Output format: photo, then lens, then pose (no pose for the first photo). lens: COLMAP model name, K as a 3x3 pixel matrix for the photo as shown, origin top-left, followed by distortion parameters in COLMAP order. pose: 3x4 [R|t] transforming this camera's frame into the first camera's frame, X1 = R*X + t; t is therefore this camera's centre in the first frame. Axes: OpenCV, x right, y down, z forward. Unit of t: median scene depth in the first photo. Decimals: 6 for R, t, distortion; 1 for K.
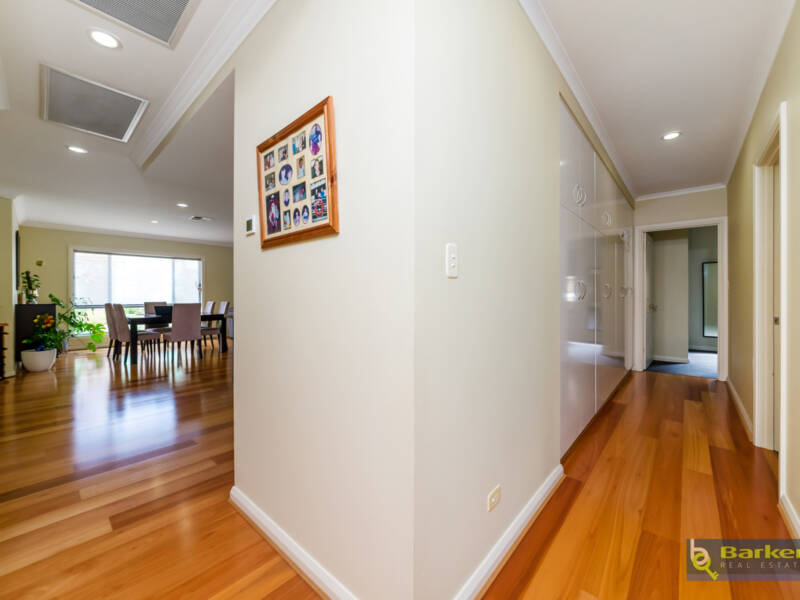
lens RADIAL K [[326.3, 0, 401.3], [0, 326.3, 296.0], [0, 0, 1]] dist [-0.000508, 0.000172]
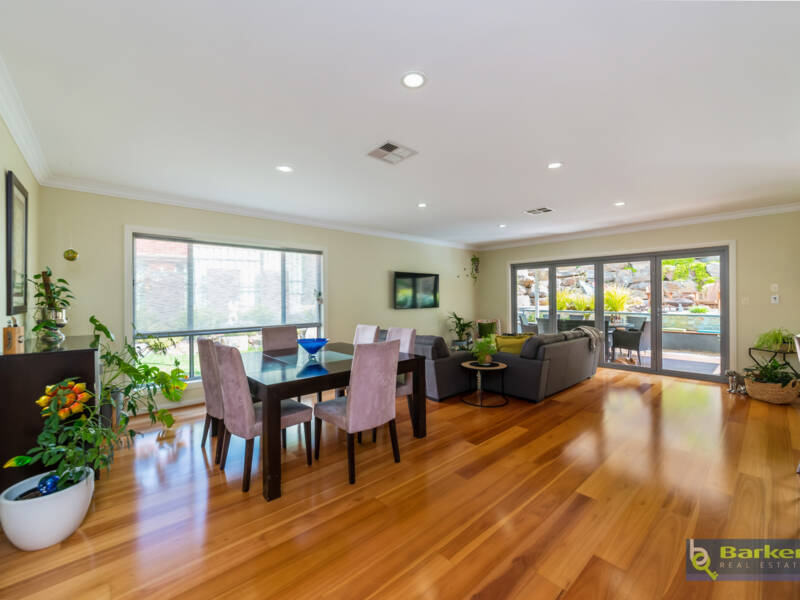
lens RADIAL K [[326.3, 0, 401.6], [0, 326.3, 299.5], [0, 0, 1]] dist [-0.000508, 0.000172]
pose [[0.995044, 0.000937, -0.099435, -0.569001], [-0.000466, 0.999989, 0.004762, -0.036622], [0.099438, -0.004692, 0.995033, 0.565938]]
